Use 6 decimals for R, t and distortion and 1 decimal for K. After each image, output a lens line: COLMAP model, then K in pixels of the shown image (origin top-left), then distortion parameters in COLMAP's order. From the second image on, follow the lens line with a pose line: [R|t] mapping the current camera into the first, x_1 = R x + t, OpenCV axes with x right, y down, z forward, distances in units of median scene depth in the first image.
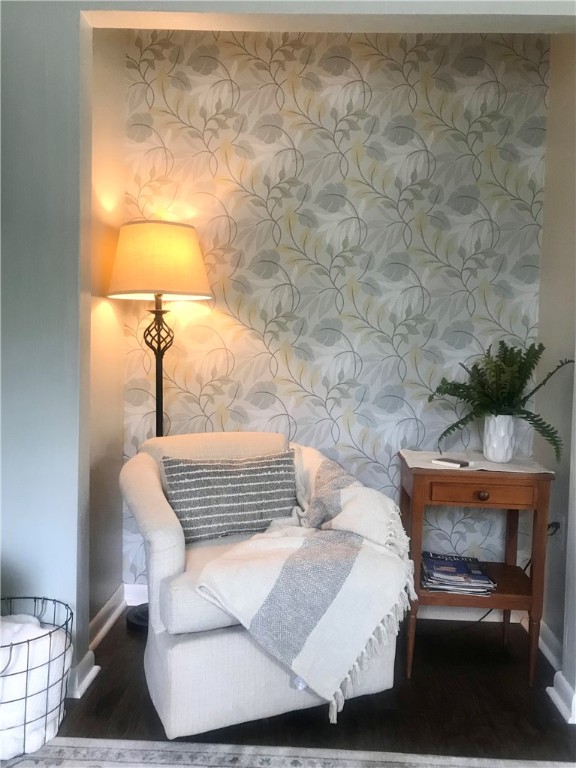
lens RADIAL K [[636.3, 0, 287.6], [0, 636.3, 390.5], [0, 0, 1]] dist [0.023218, -0.004073]
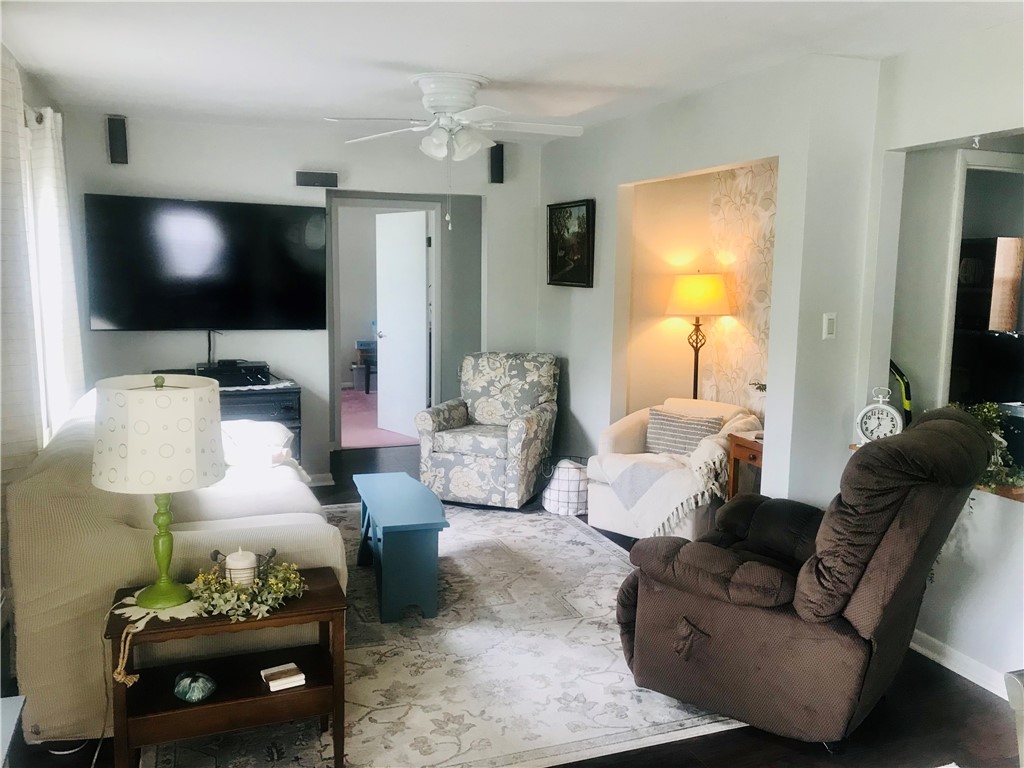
lens RADIAL K [[848.4, 0, 515.6], [0, 848.4, 380.1], [0, 0, 1]] dist [0.023218, -0.004073]
pose [[0.385751, 0.103292, -0.916803, 1.636178], [-0.060120, 0.994415, 0.086741, -0.141356], [0.920642, 0.021658, 0.389807, -0.290263]]
